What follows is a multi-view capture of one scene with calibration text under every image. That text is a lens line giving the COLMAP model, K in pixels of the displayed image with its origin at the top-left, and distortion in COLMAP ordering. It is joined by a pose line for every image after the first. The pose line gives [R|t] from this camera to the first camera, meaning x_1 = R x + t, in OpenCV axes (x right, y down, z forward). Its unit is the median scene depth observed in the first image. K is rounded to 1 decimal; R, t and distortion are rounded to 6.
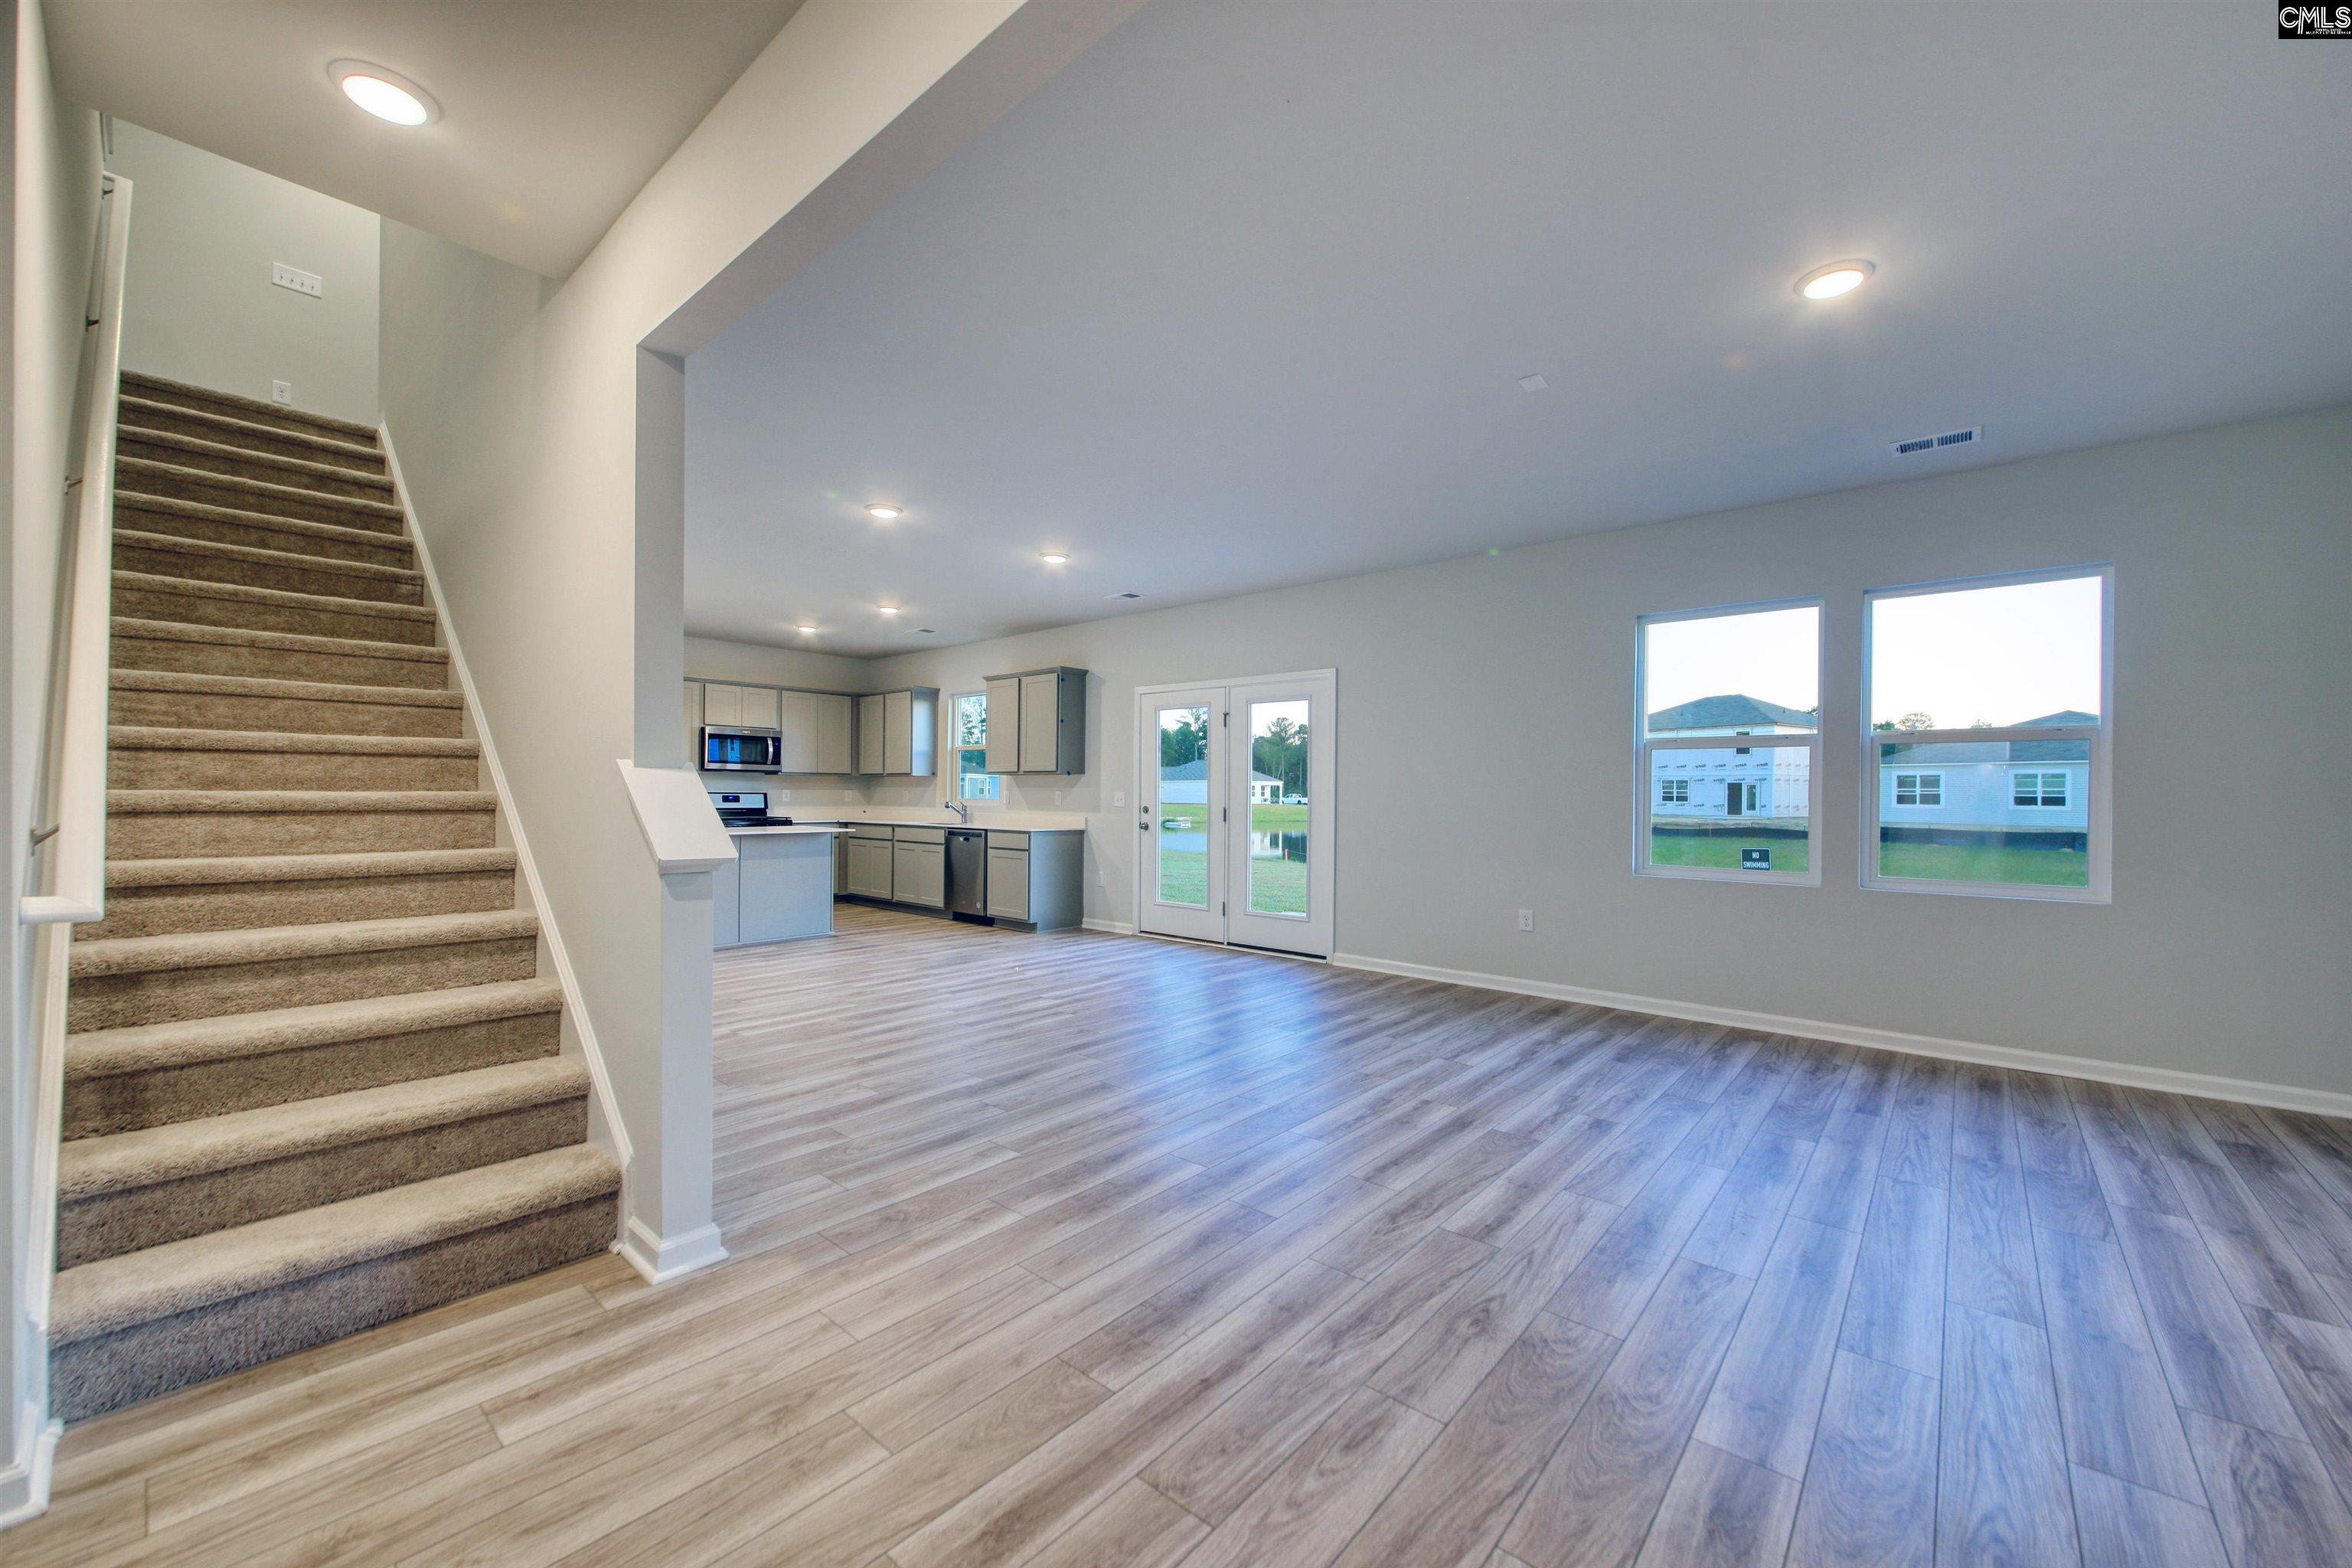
lens RADIAL K [[902.3, 0, 1161.9], [0, 902.3, 783.8], [0, 0, 1]] dist [0.000854, -0.003186]
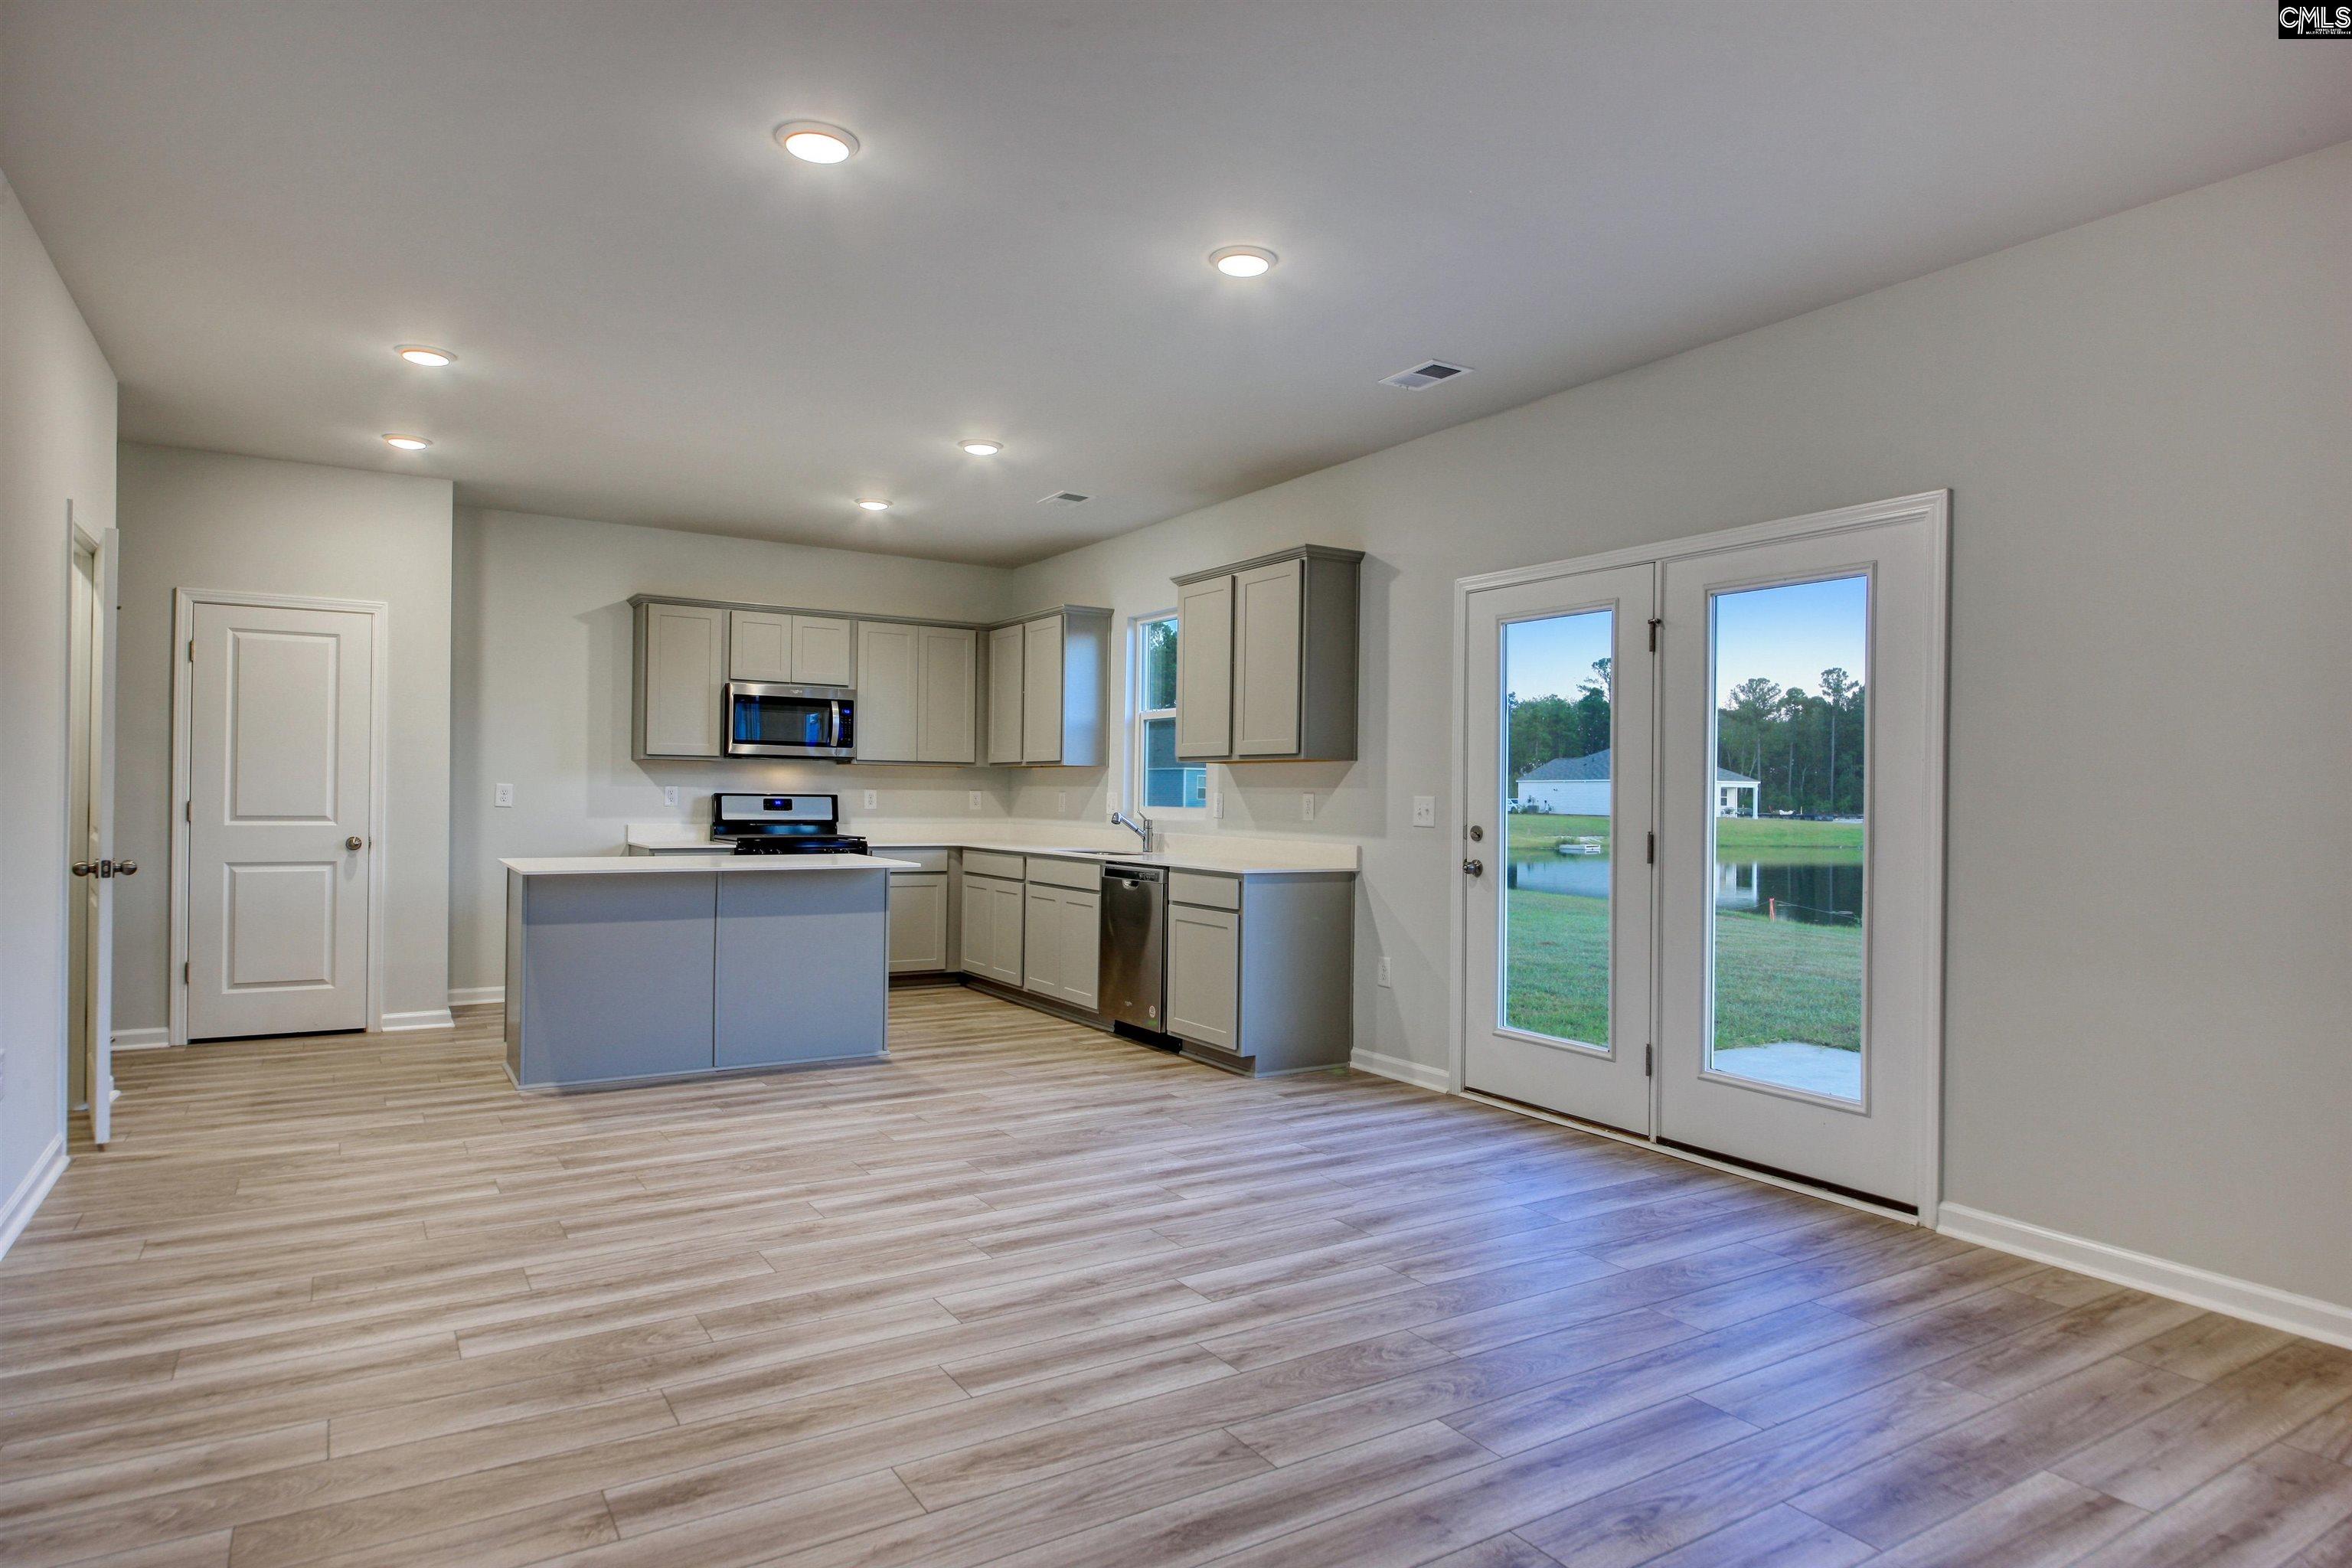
lens RADIAL K [[1328.7, 0, 1174.2], [0, 1328.7, 775.4], [0, 0, 1]] dist [-0.017056, 0.002465]
pose [[0.960573, 0.000610, -0.278026, 0.025785], [-0.002368, 0.999979, -0.005987, 0.002748], [0.278016, 0.006409, 0.960555, 0.317814]]
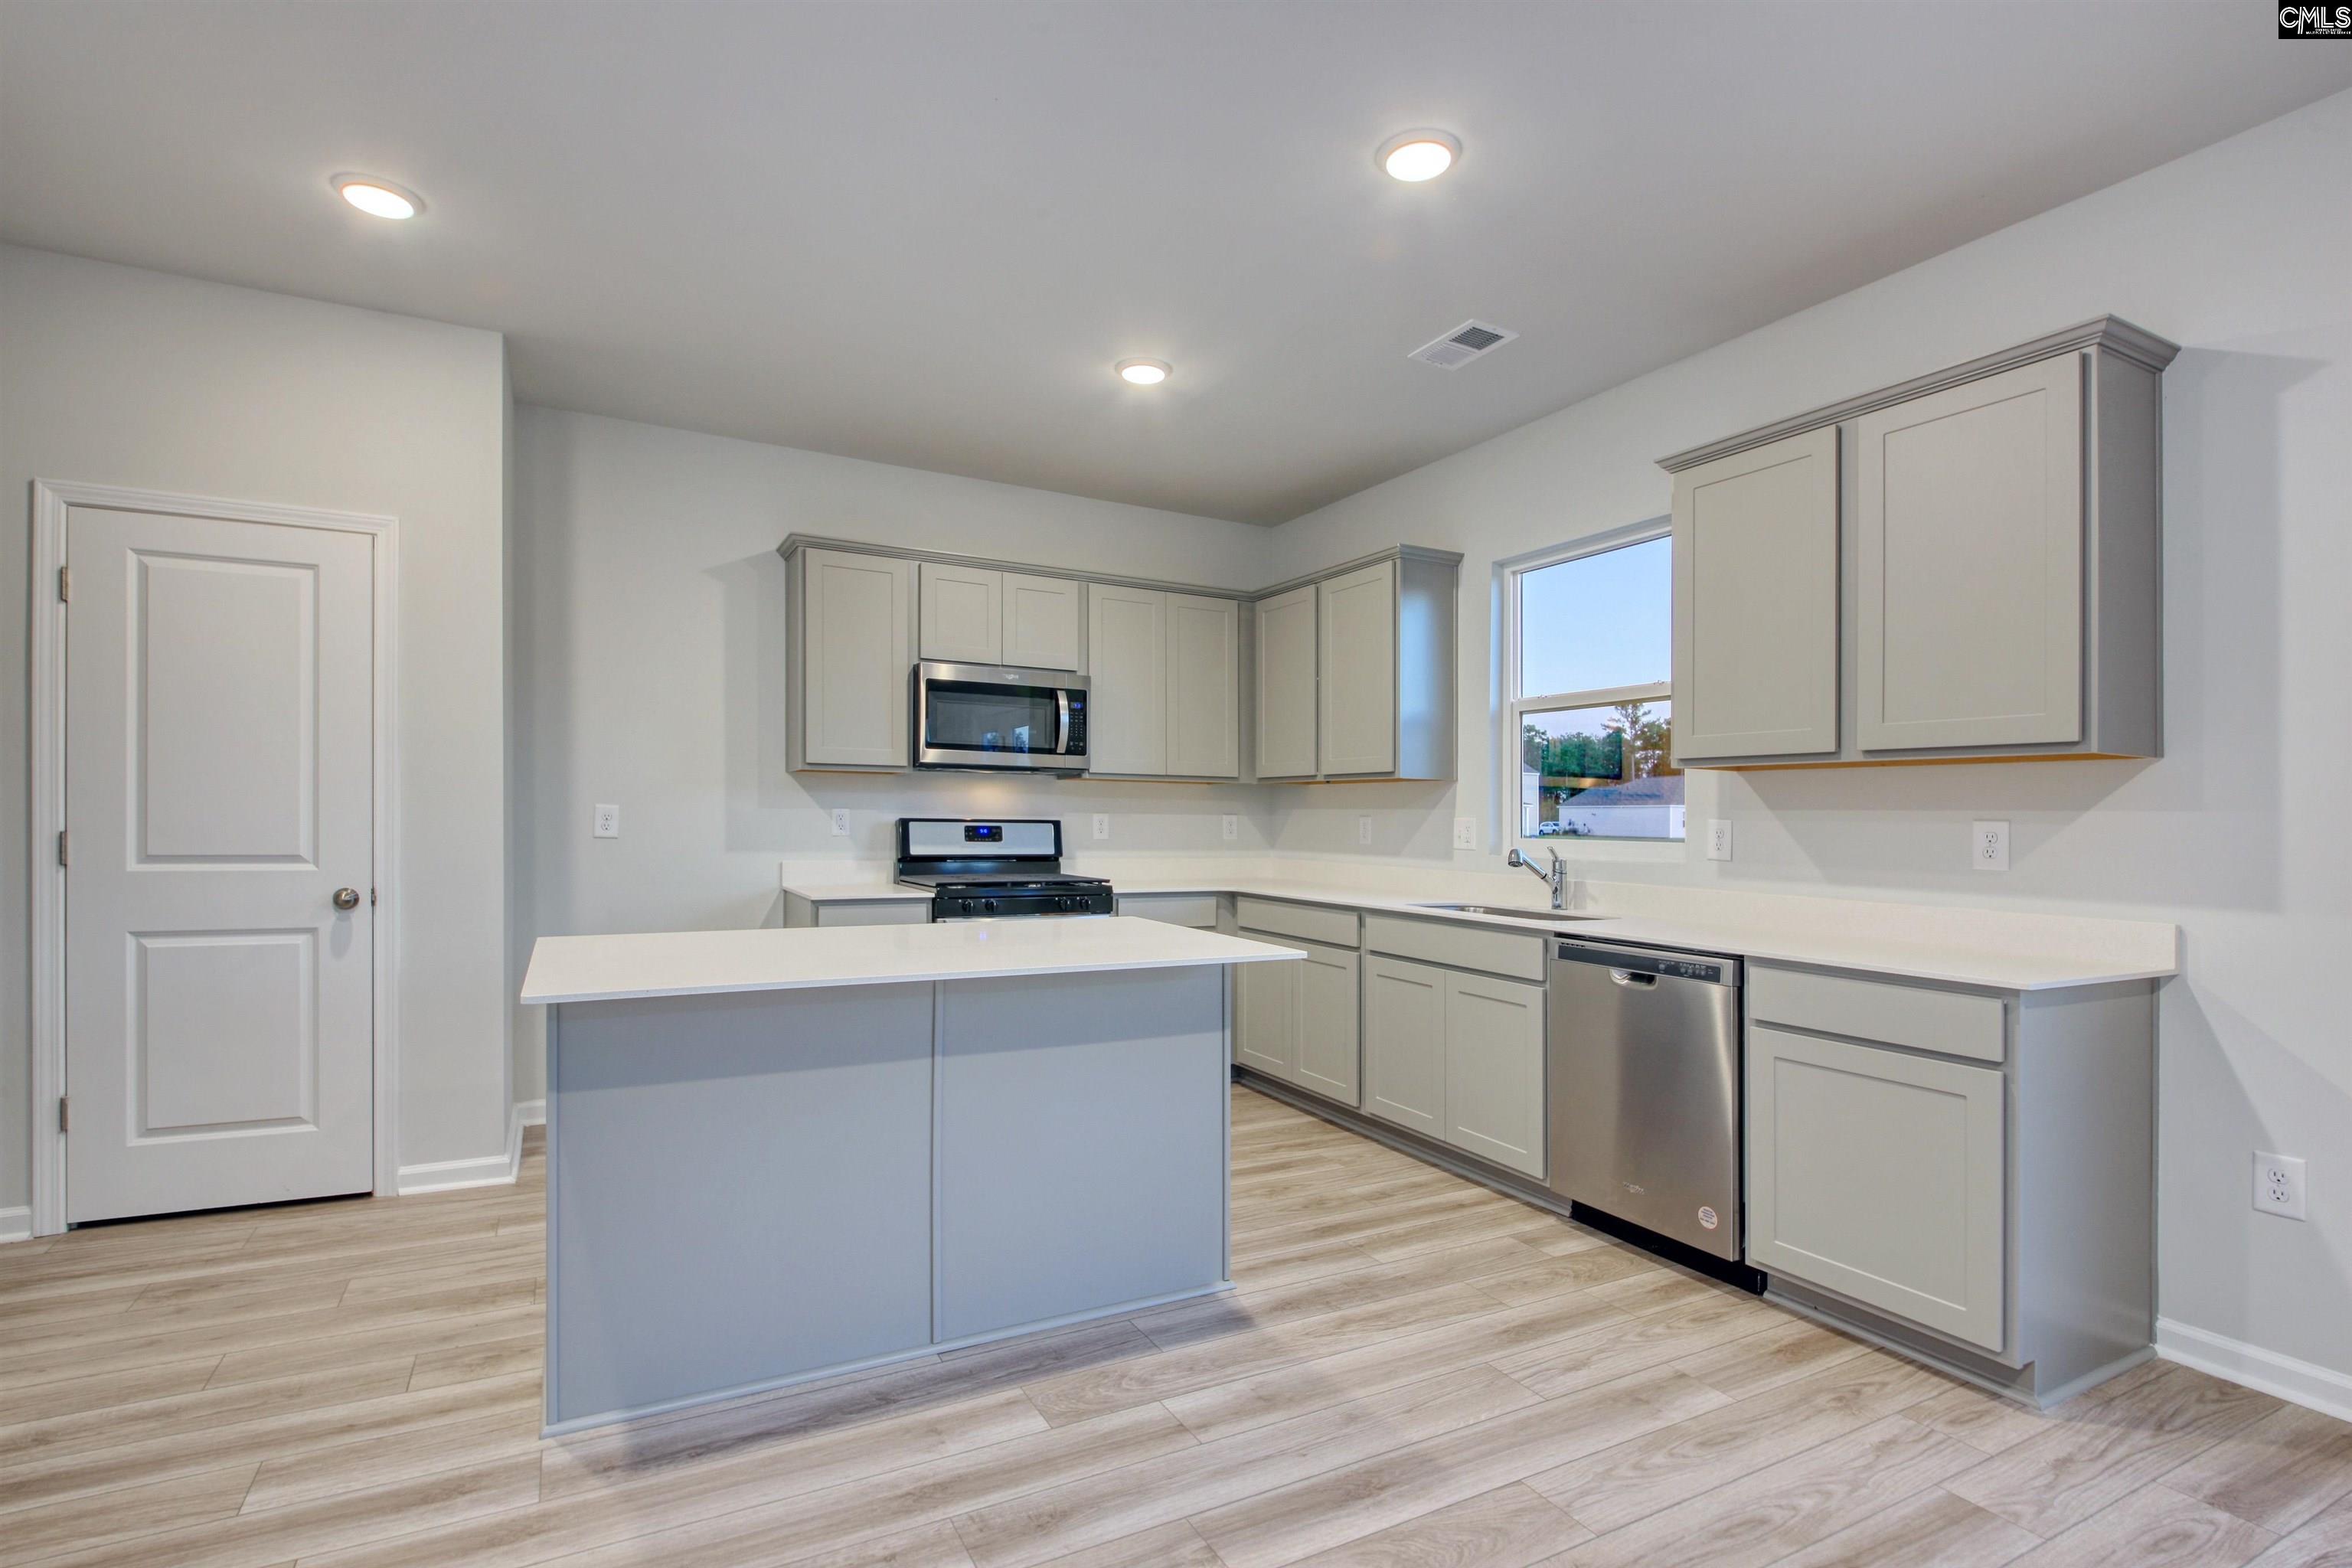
lens RADIAL K [[1111.9, 0, 1163.4], [0, 1111.9, 806.1], [0, 0, 1]] dist [0.008378, -0.006991]
pose [[0.938622, 0.000990, -0.344947, -0.290452], [-0.001878, 0.999996, -0.002240, 0.005789], [0.344943, 0.002750, 0.938619, 0.727061]]
